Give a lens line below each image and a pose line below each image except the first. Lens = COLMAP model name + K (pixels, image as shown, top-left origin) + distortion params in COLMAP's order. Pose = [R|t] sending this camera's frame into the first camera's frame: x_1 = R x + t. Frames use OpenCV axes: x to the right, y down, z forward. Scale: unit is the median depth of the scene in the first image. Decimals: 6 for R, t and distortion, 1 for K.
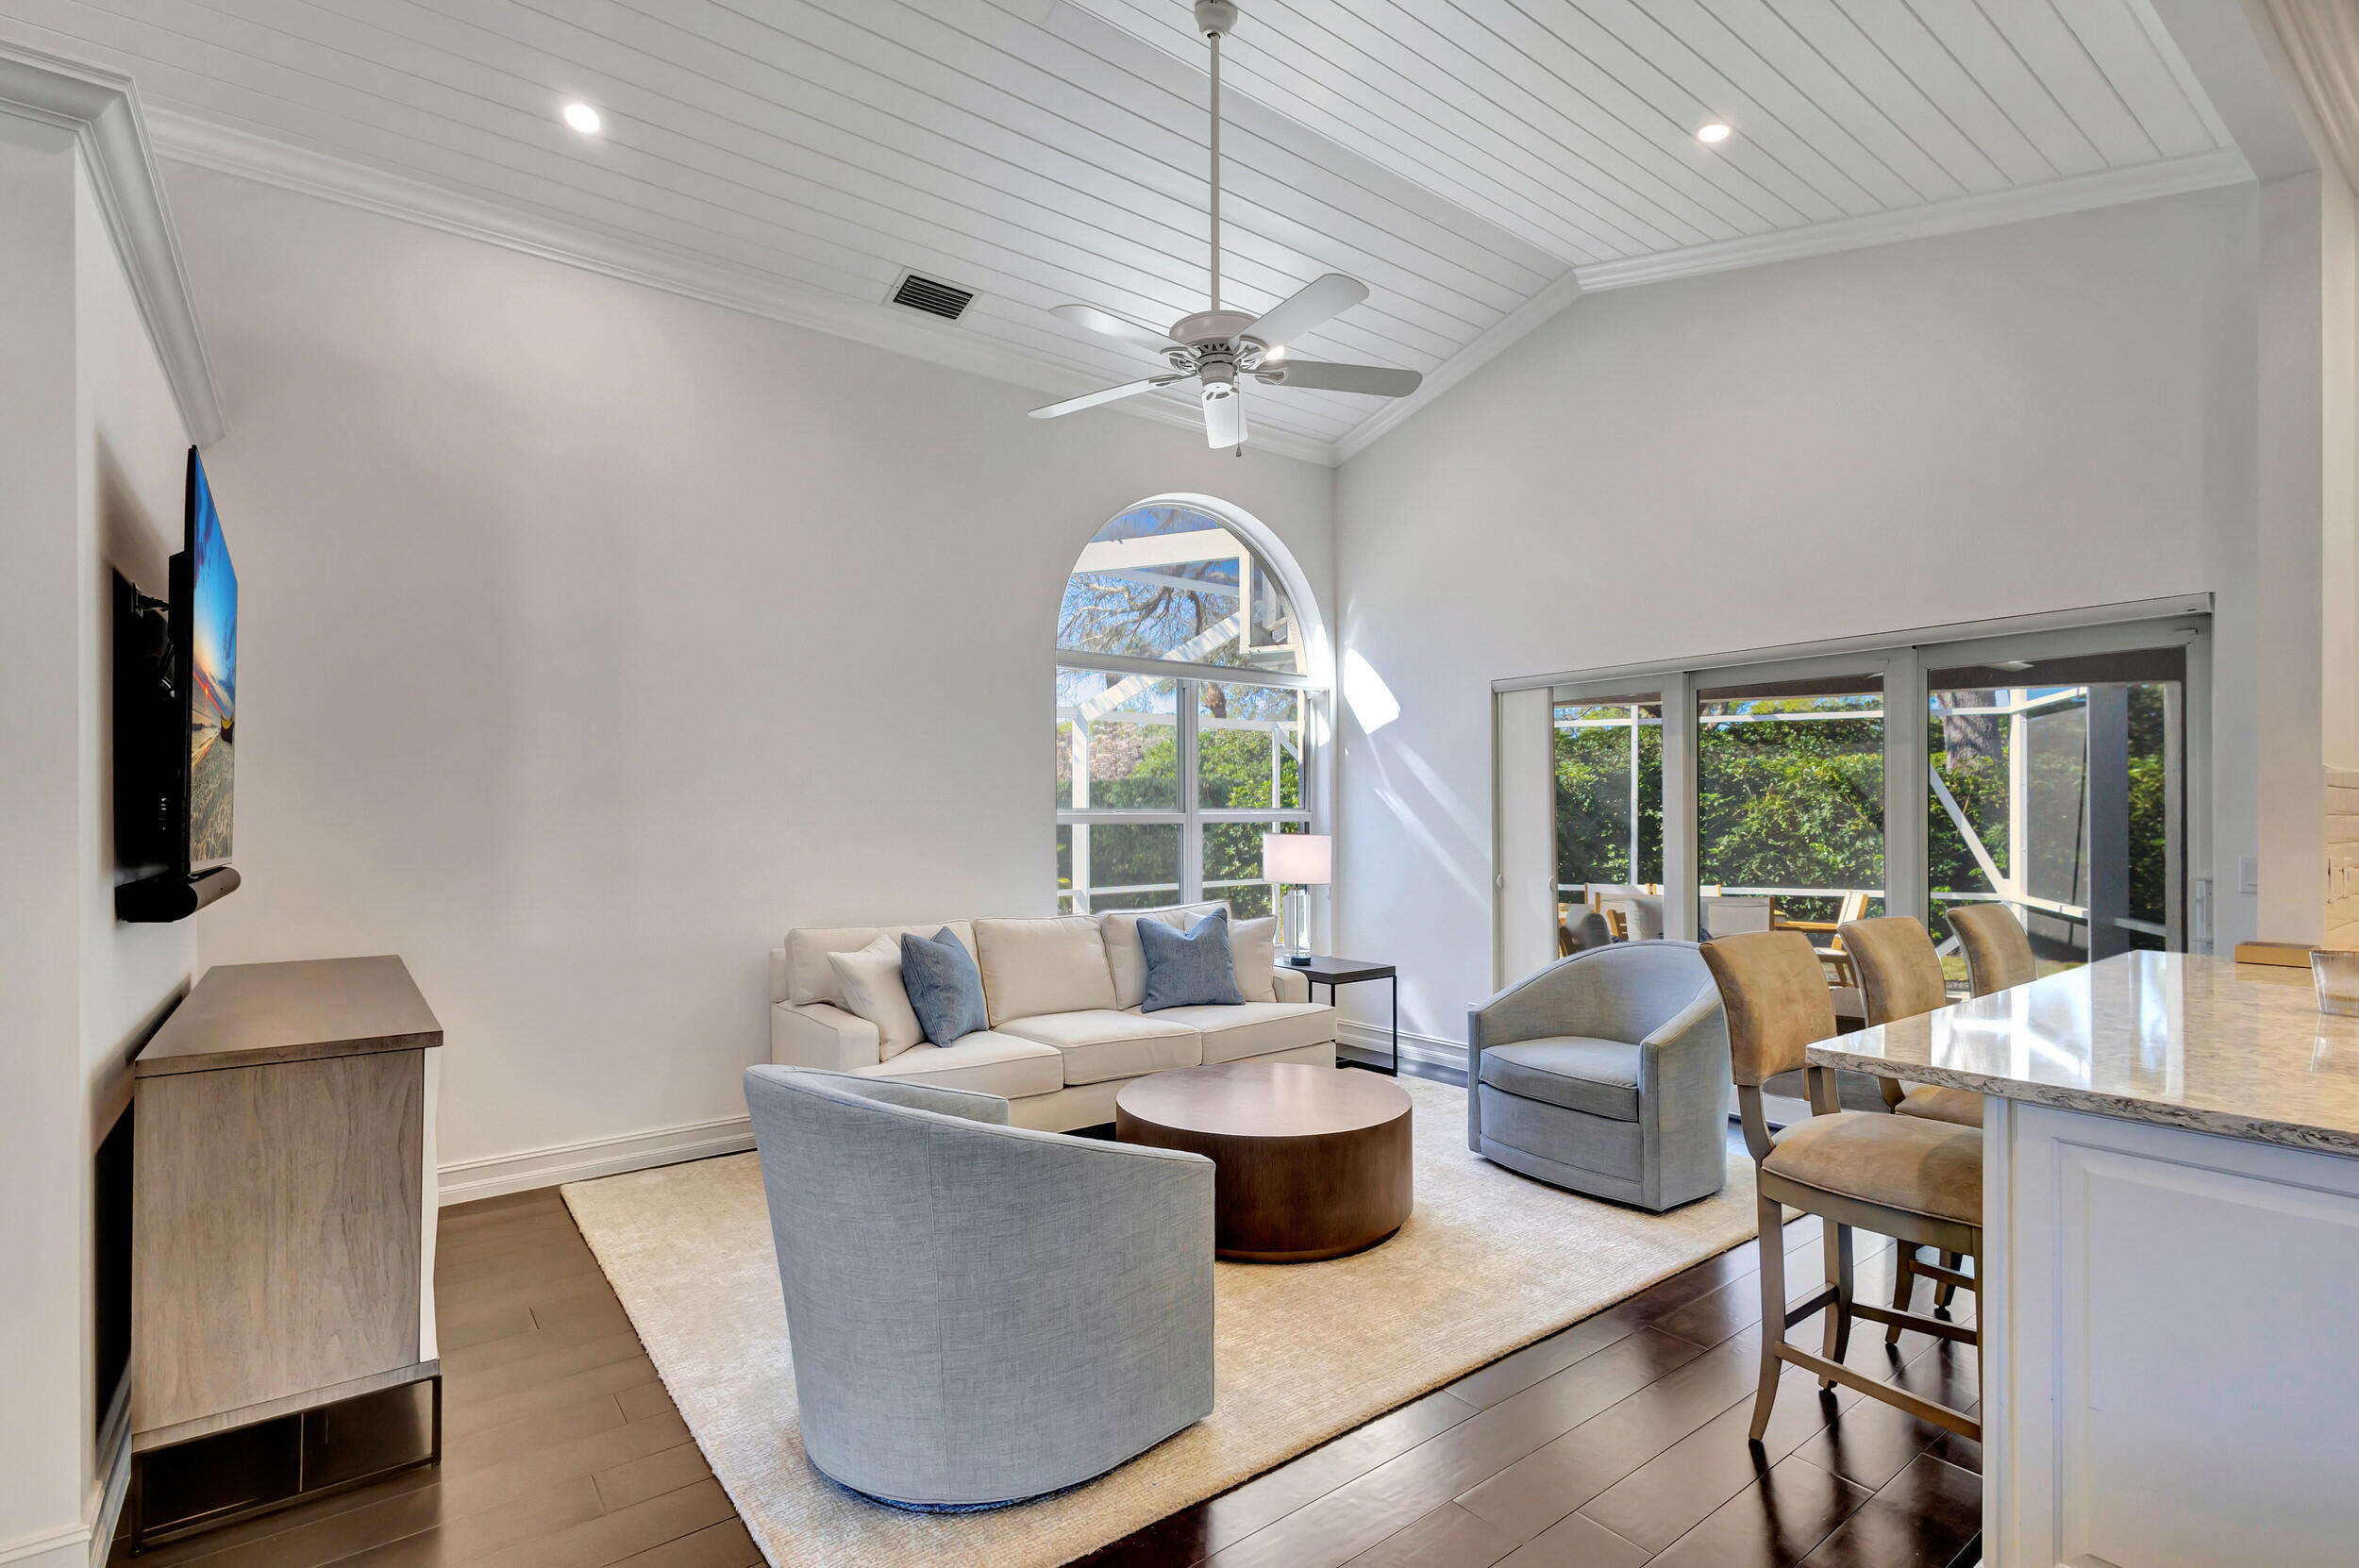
lens RADIAL K [[1109.0, 0, 1197.9], [0, 1109.0, 815.0], [0, 0, 1]] dist [0.017557, 0.000395]
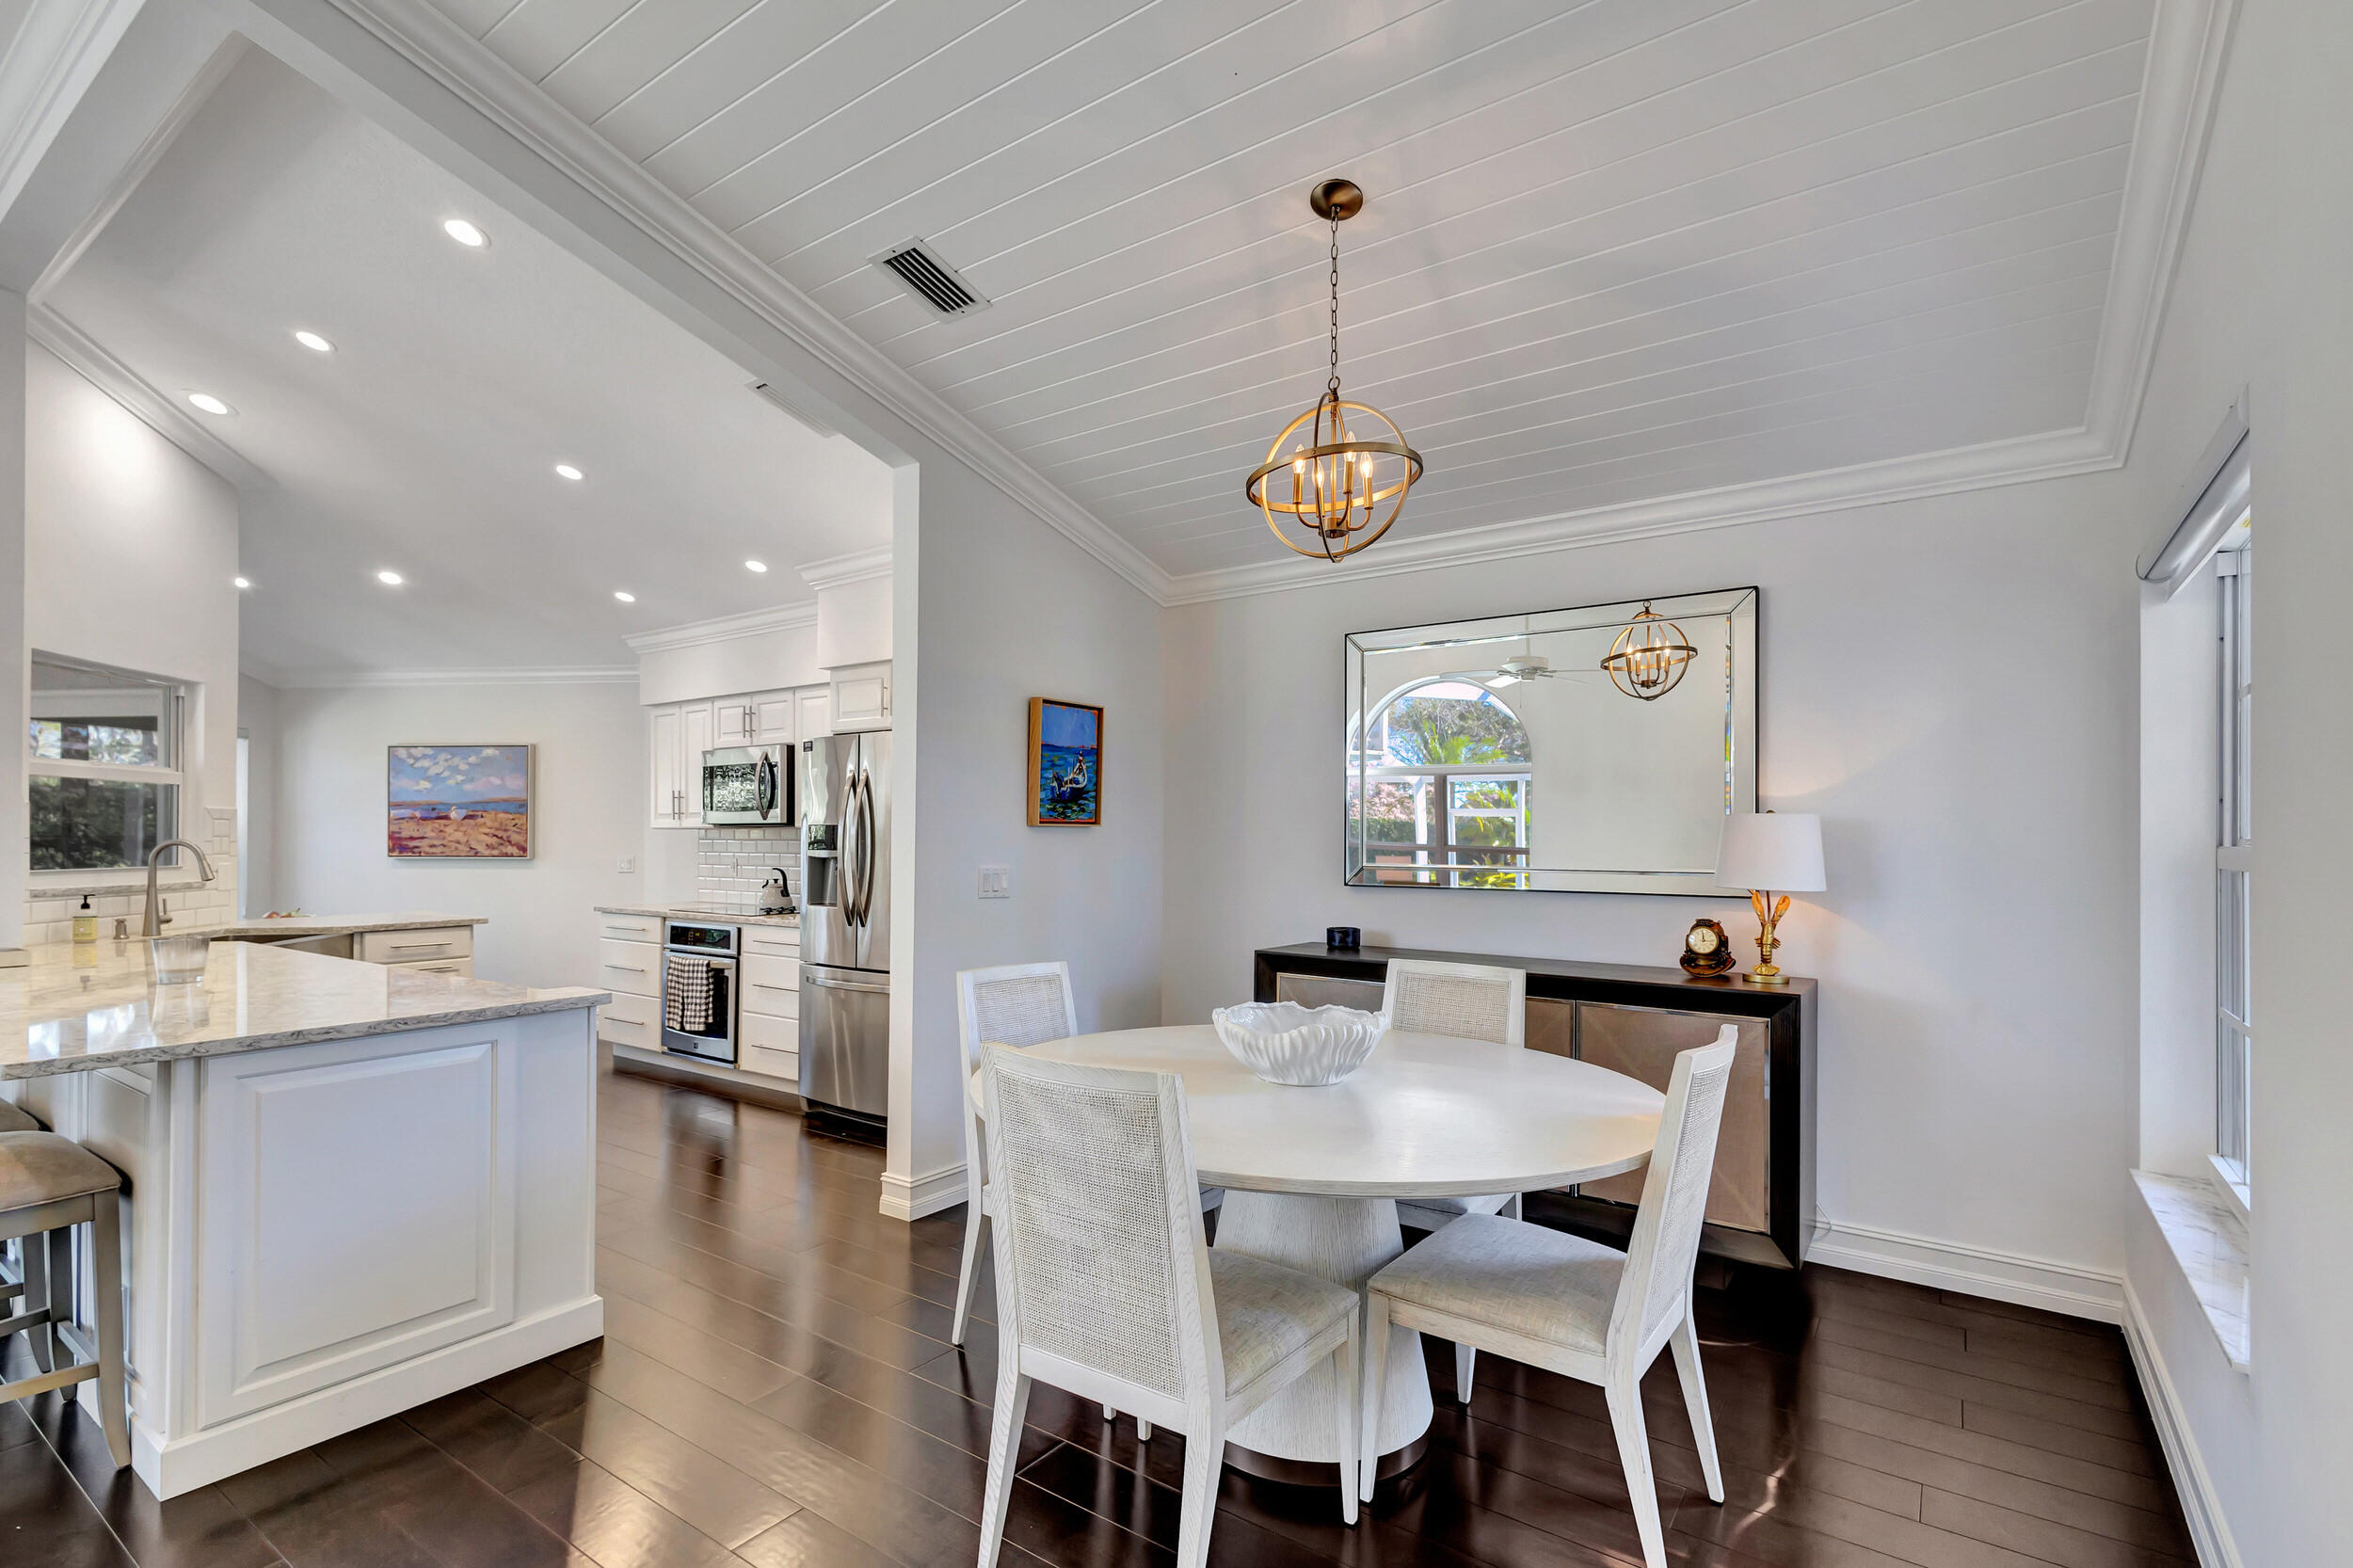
lens RADIAL K [[1103.2, 0, 1166.8], [0, 1103.2, 831.3], [0, 0, 1]] dist [0.003710, -0.000143]
pose [[-0.280763, 0.006338, 0.959756, -0.348634], [0.000112, 0.999978, -0.006571, 0.000976], [-0.959777, -0.001737, -0.280758, 0.127784]]
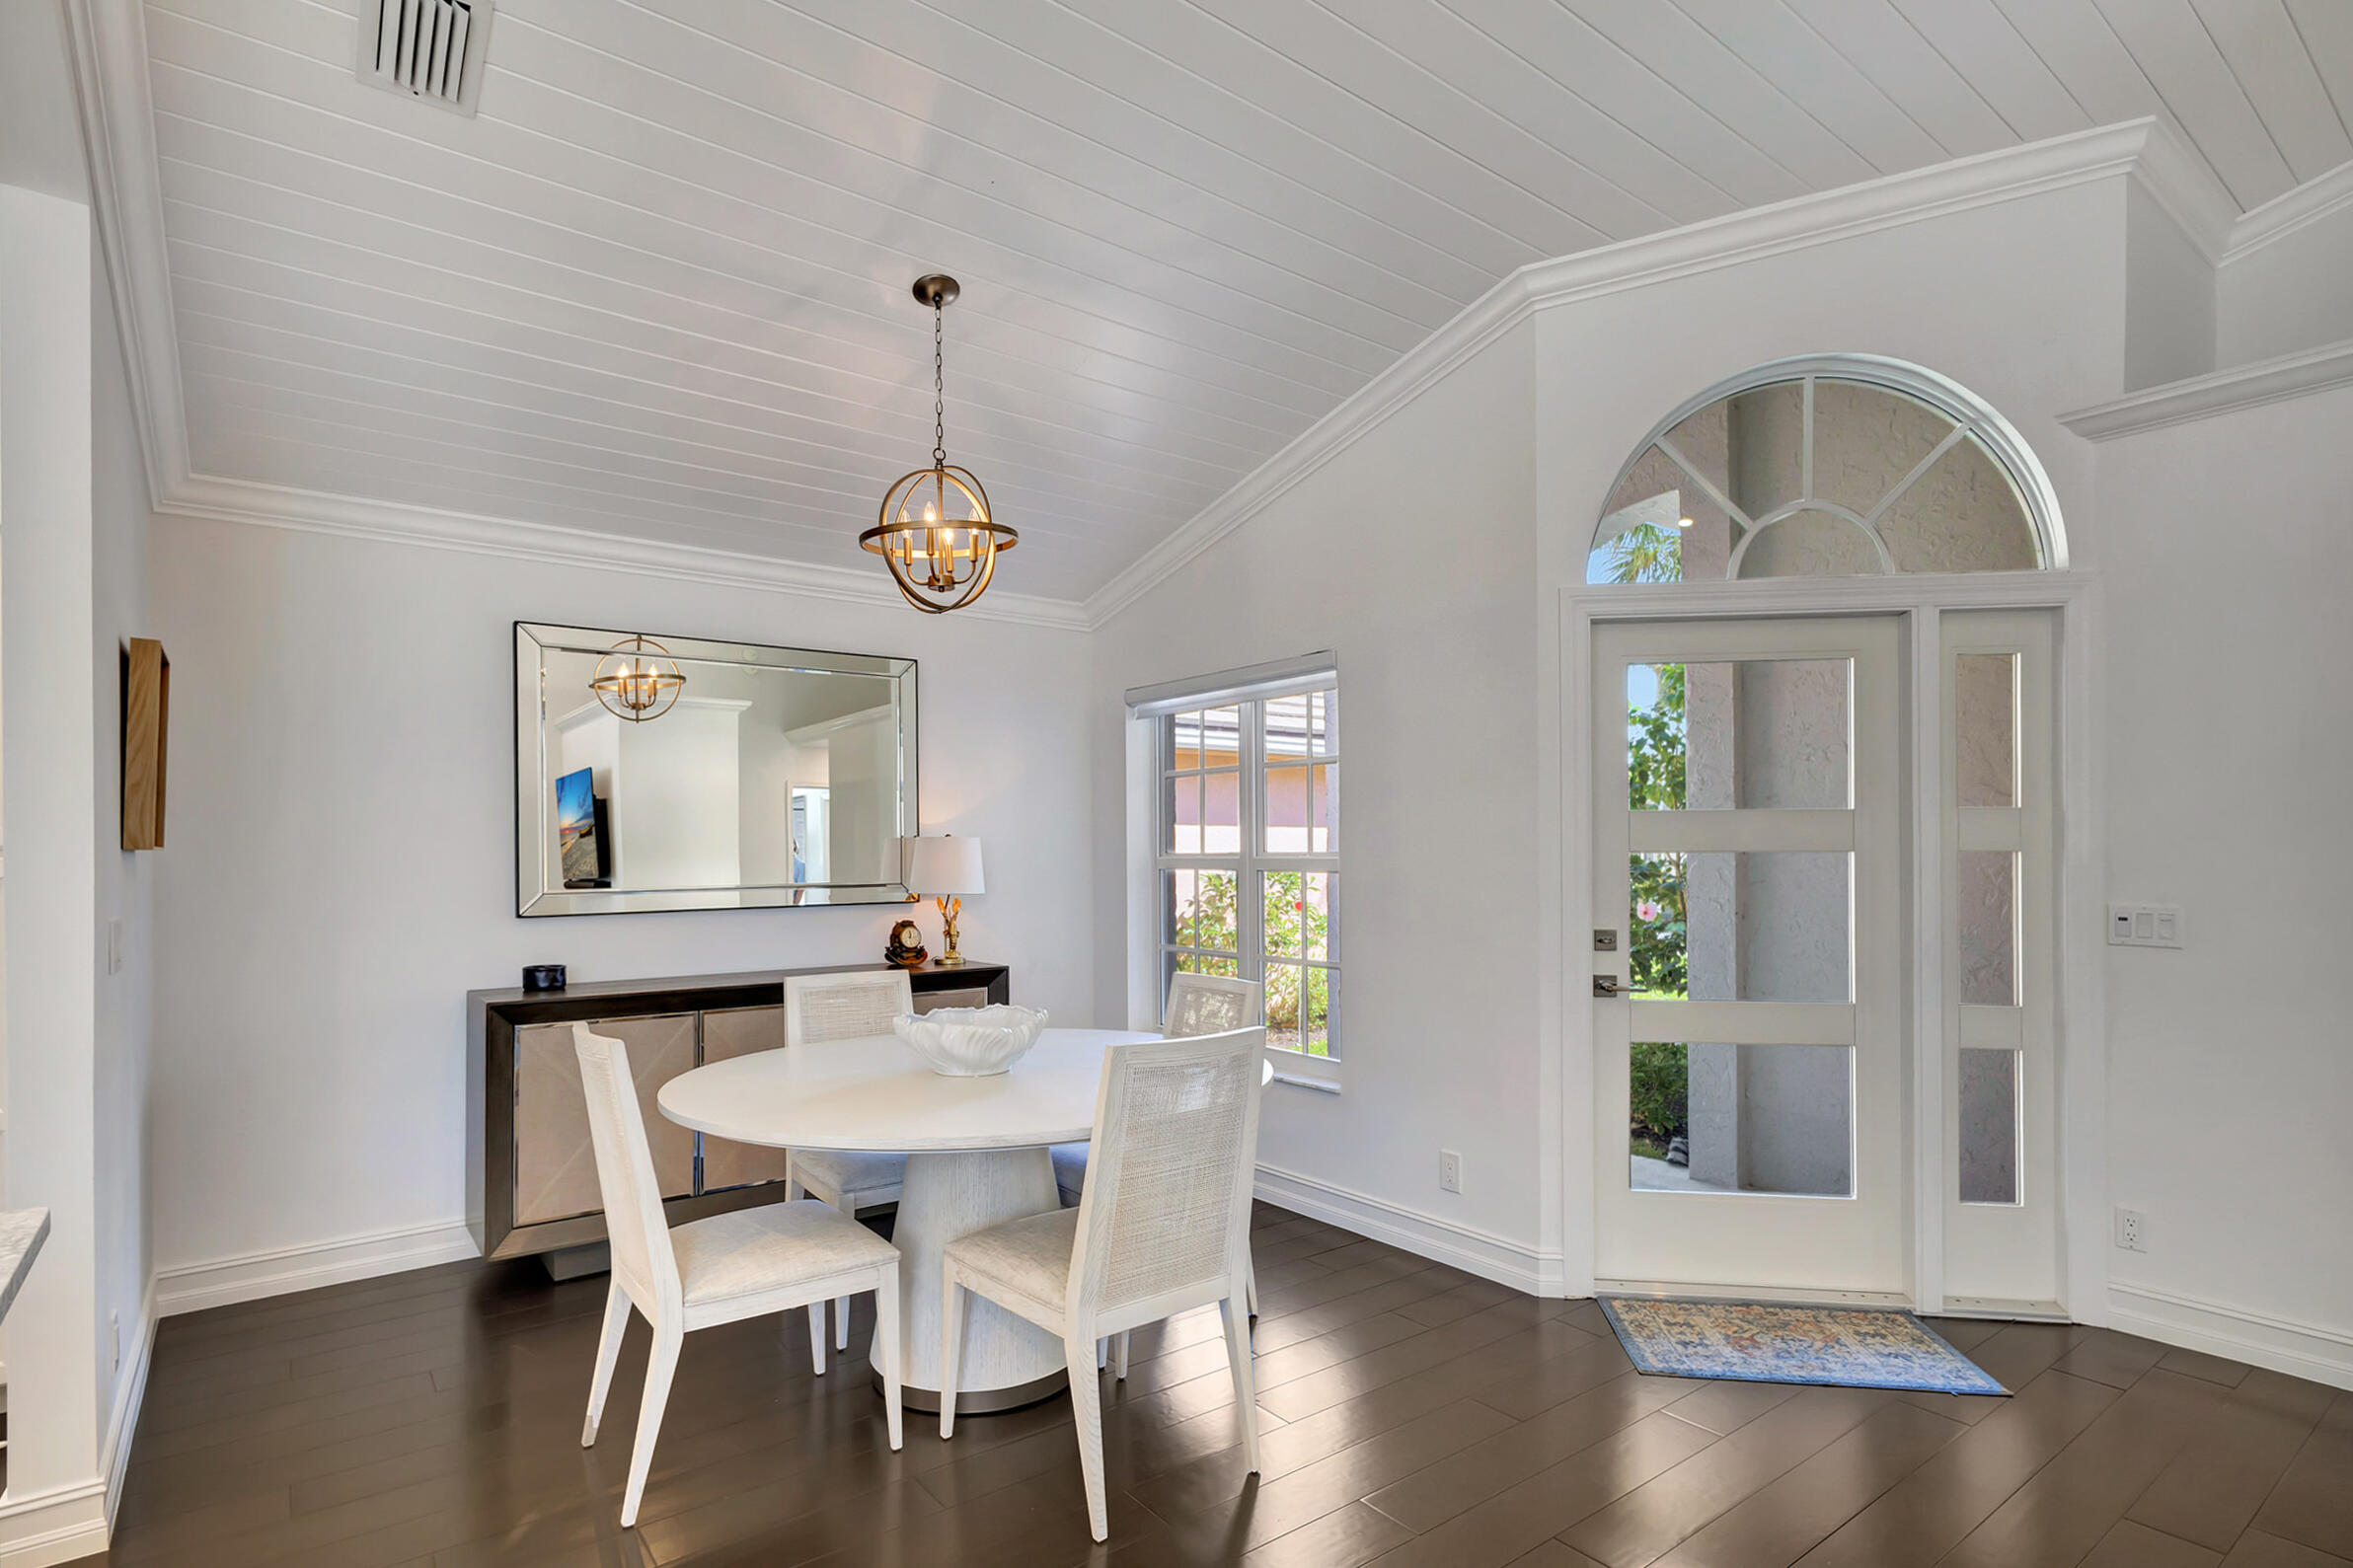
lens RADIAL K [[1107.8, 0, 1181.1], [0, 1107.8, 803.8], [0, 0, 1]] dist [0.016066, -0.000169]
pose [[-0.999594, 0.012064, 0.025821, 0.067189], [0.010967, 0.999049, -0.042192, -0.001534], [-0.026305, -0.041891, -0.998776, 0.573024]]
